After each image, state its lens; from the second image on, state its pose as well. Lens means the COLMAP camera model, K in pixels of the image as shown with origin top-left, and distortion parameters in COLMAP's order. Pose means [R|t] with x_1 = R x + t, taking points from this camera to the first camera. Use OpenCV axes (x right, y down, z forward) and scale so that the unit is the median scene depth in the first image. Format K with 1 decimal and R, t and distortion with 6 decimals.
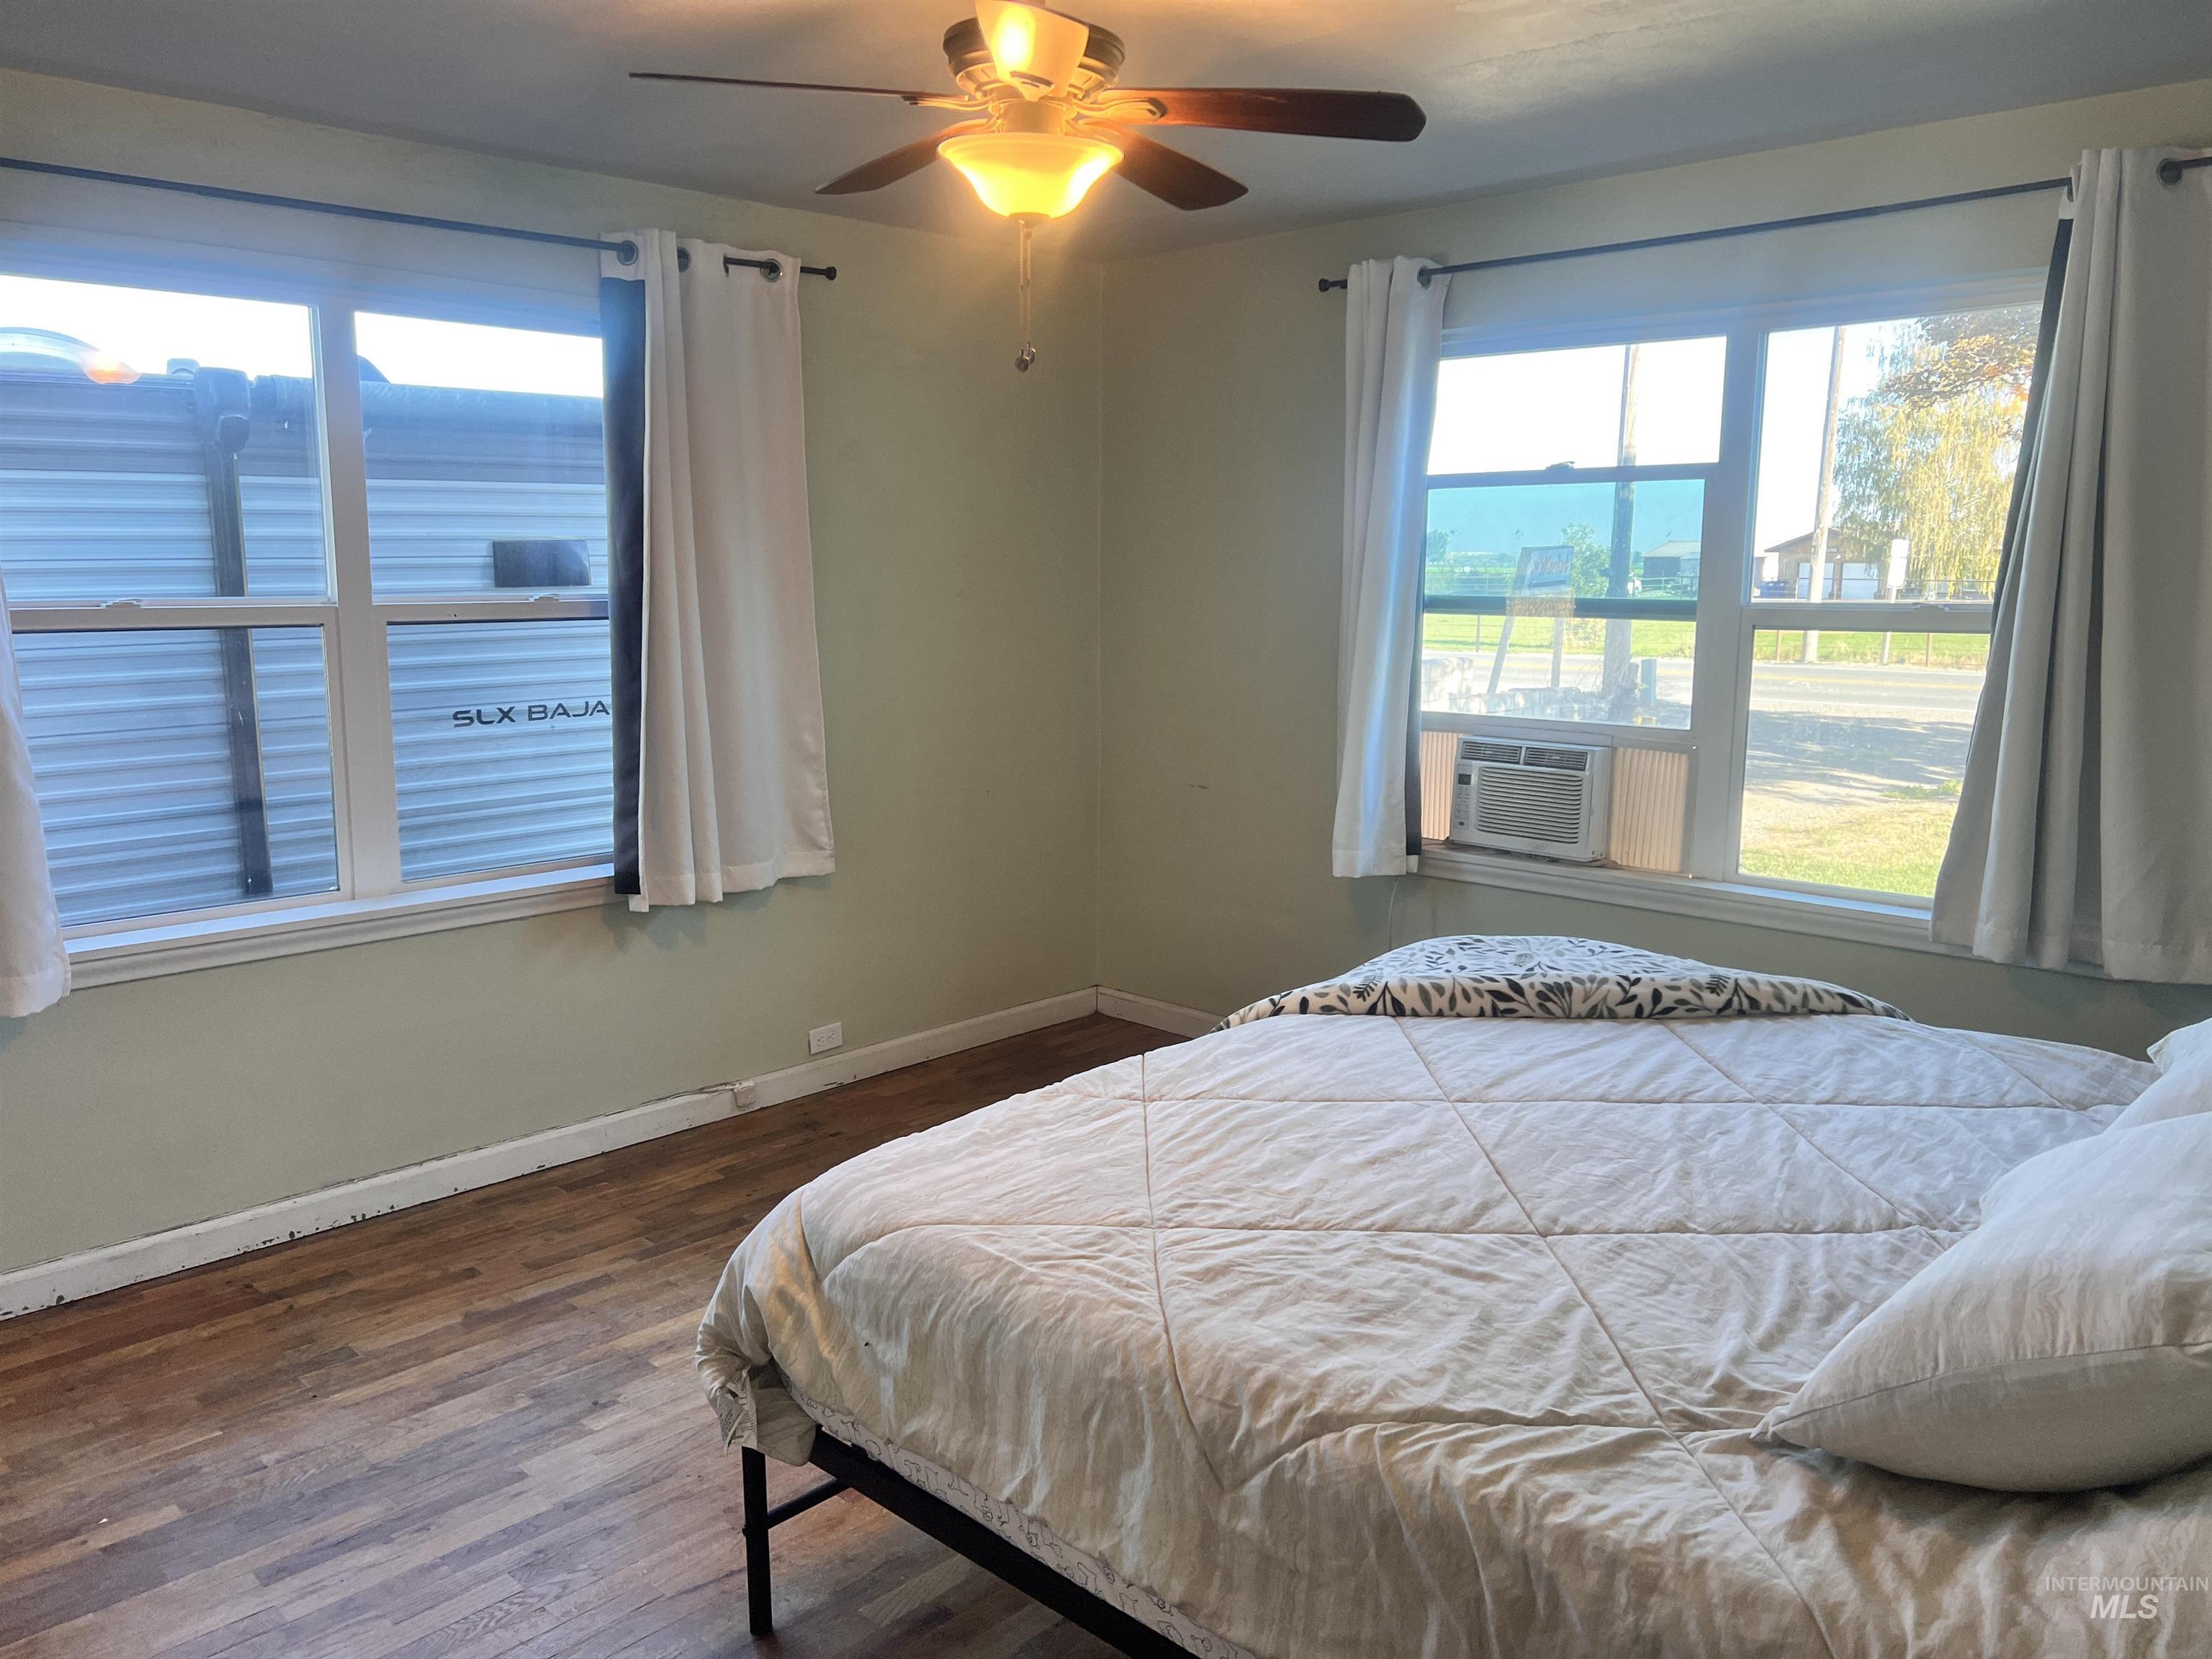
lens RADIAL K [[1671.3, 0, 1100.6], [0, 1671.3, 834.8], [0, 0, 1]] dist [0.065195, -0.003890]
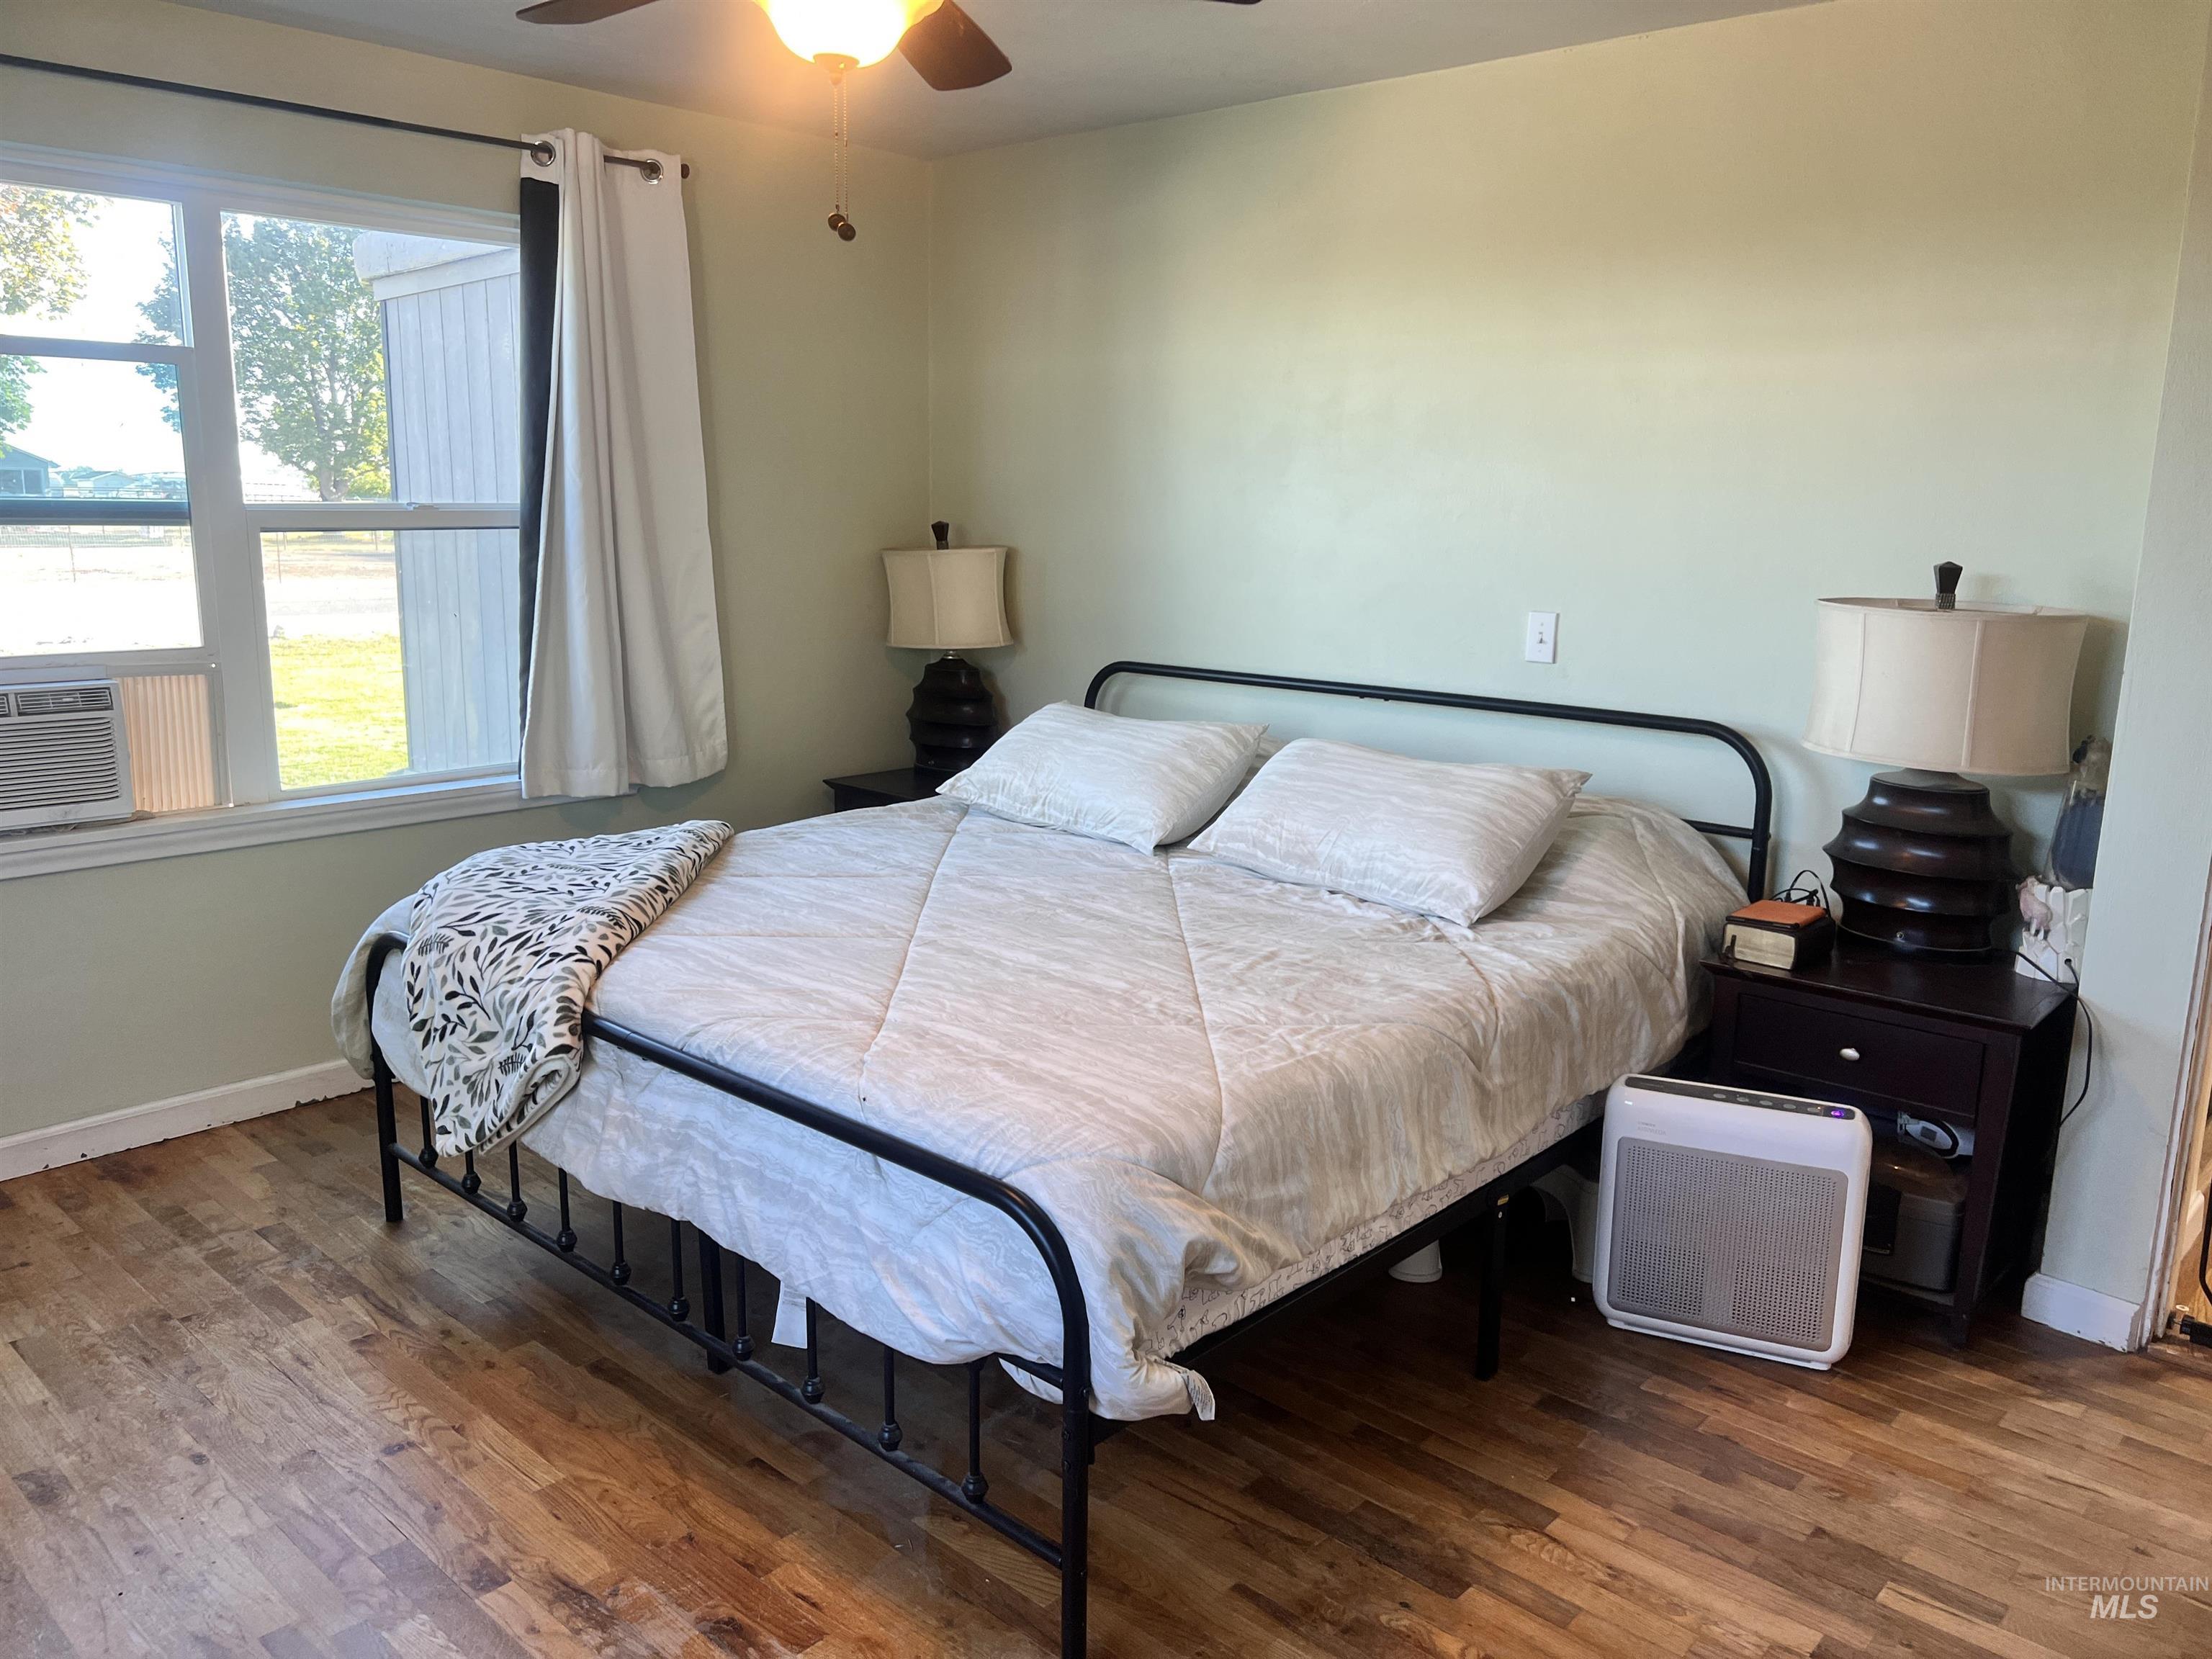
lens RADIAL K [[1671.3, 0, 1100.6], [0, 1671.3, 834.8], [0, 0, 1]] dist [0.065195, -0.003890]
pose [[-0.019670, -0.205617, 0.978435, -0.774065], [0.148851, 0.967115, 0.206231, -0.110019], [-0.988664, 0.149698, 0.011583, 0.717759]]
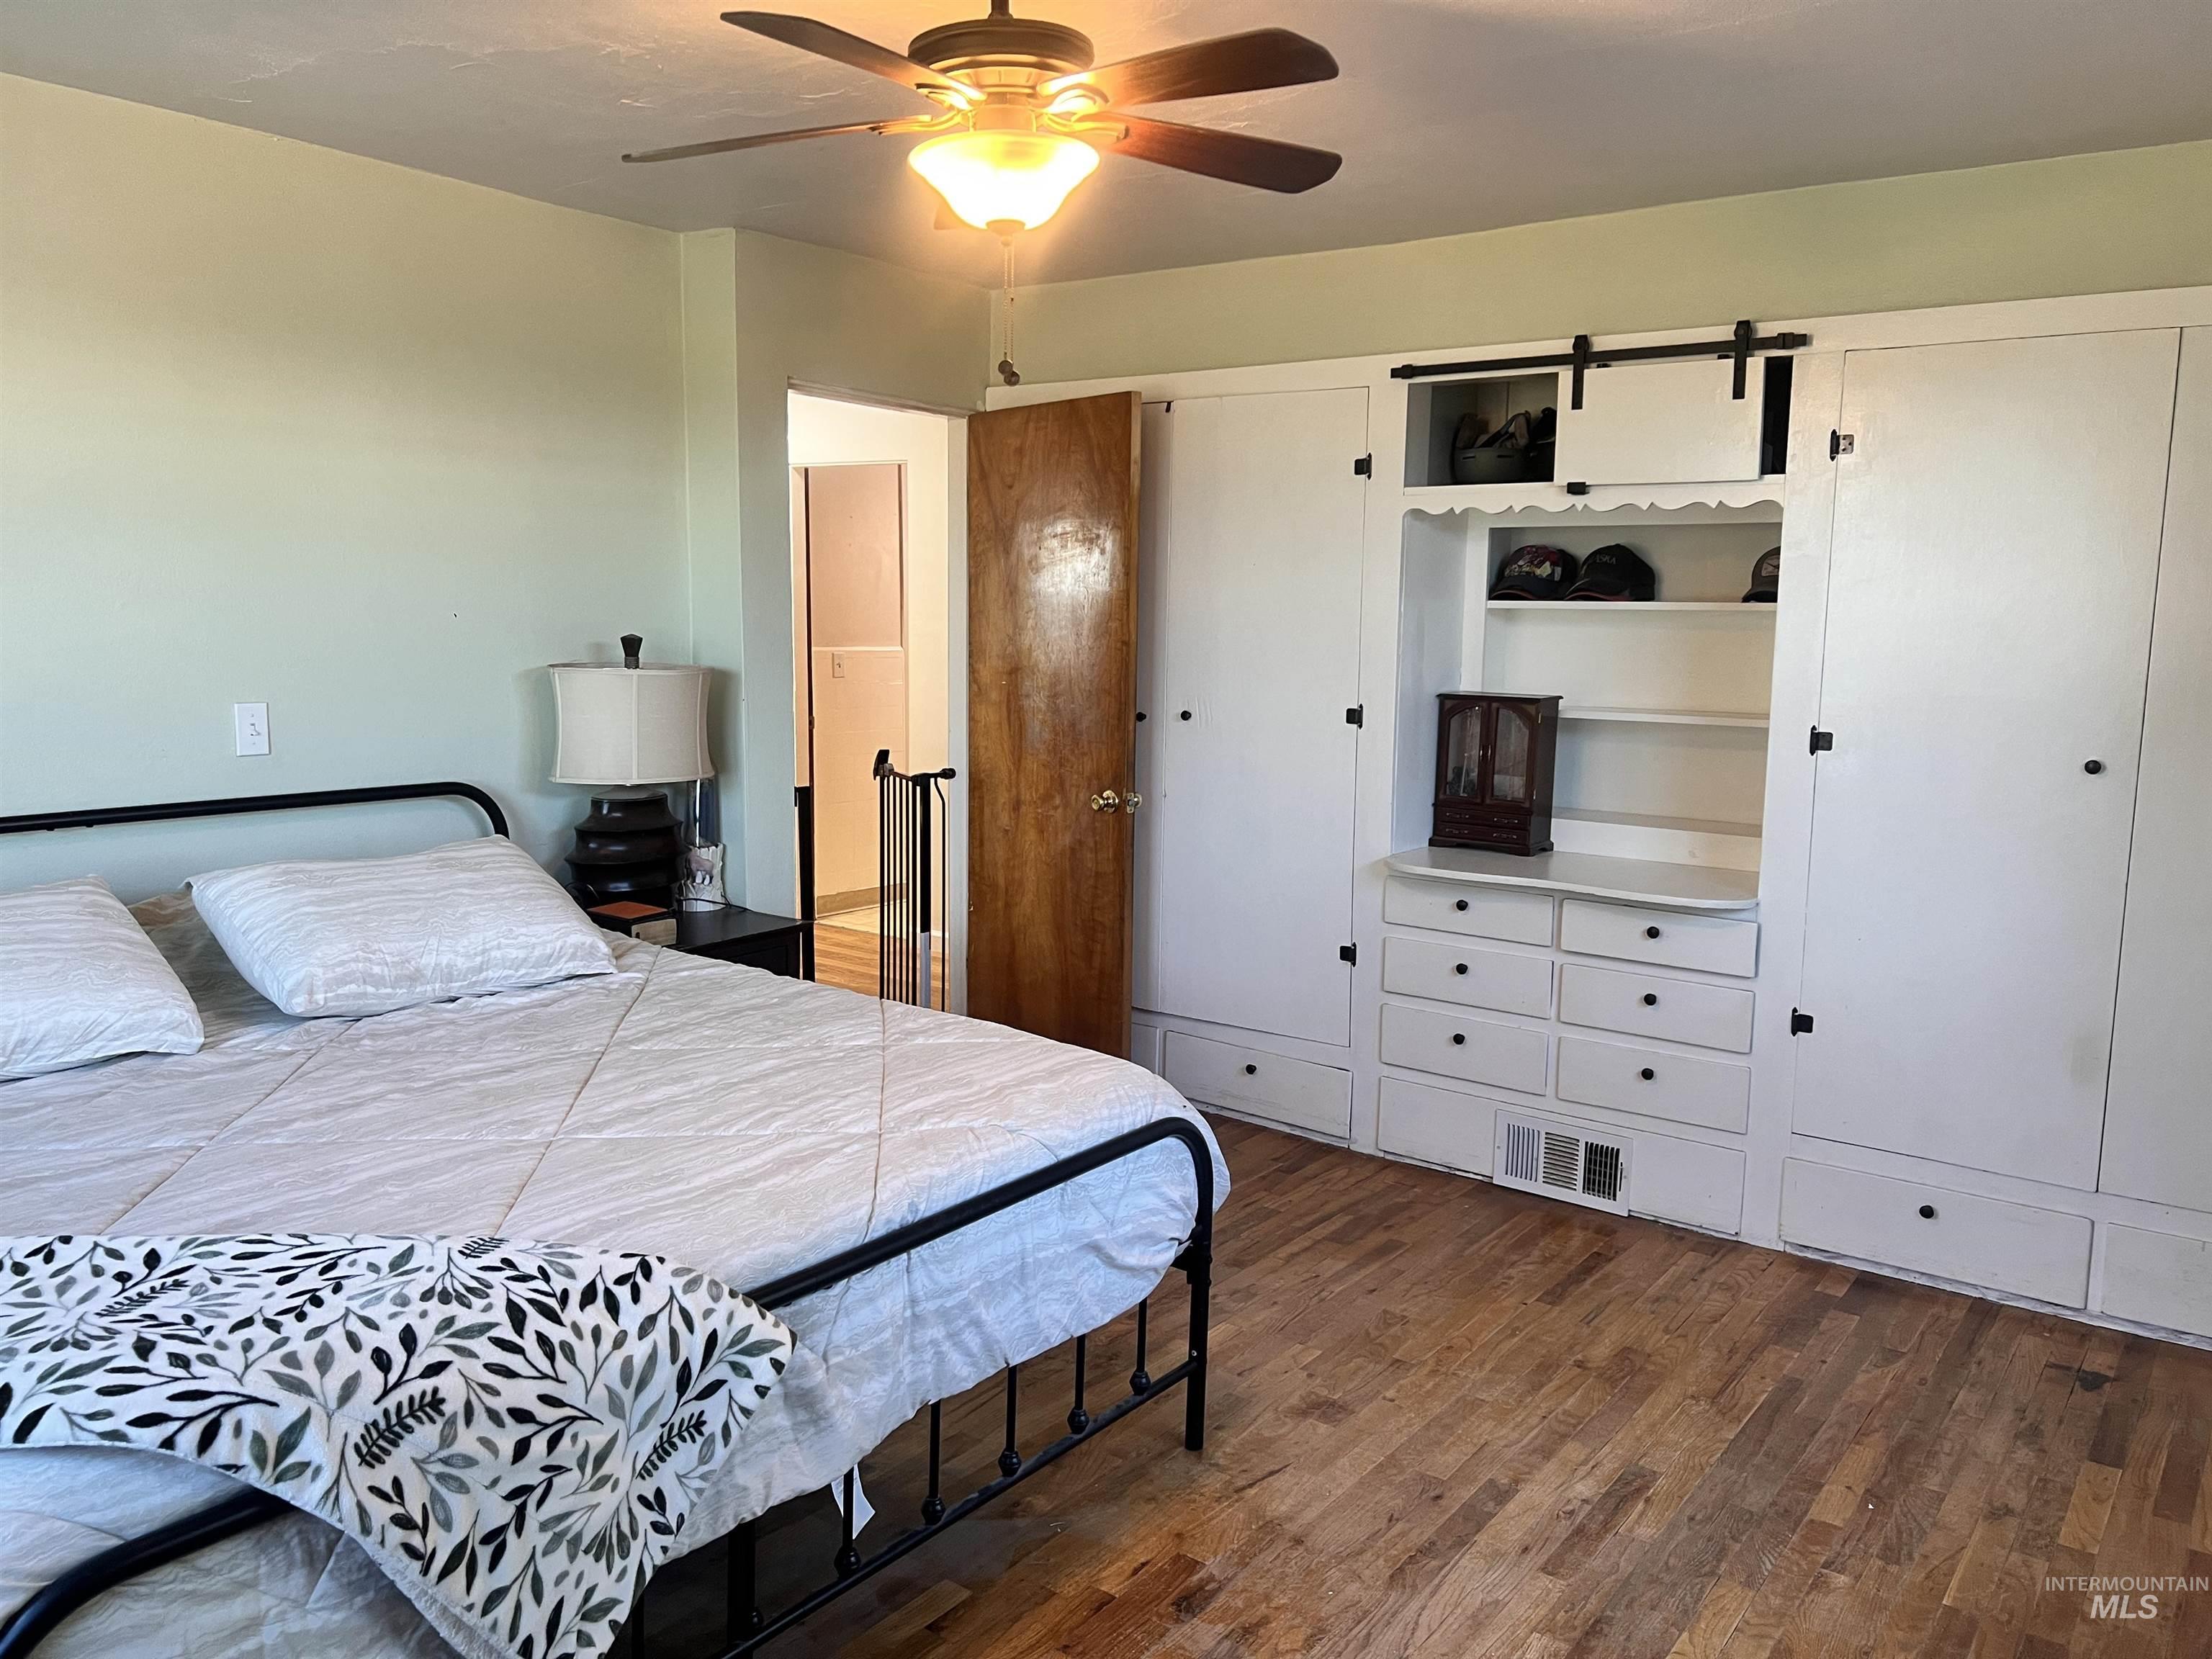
lens RADIAL K [[1671.3, 0, 1100.6], [0, 1671.3, 834.8], [0, 0, 1]] dist [0.065195, -0.003890]
pose [[-0.992854, -0.003768, -0.119273, 0.013762], [-0.039929, 0.952377, 0.302296, -0.257361], [0.112454, 0.304898, -0.945722, 1.596250]]
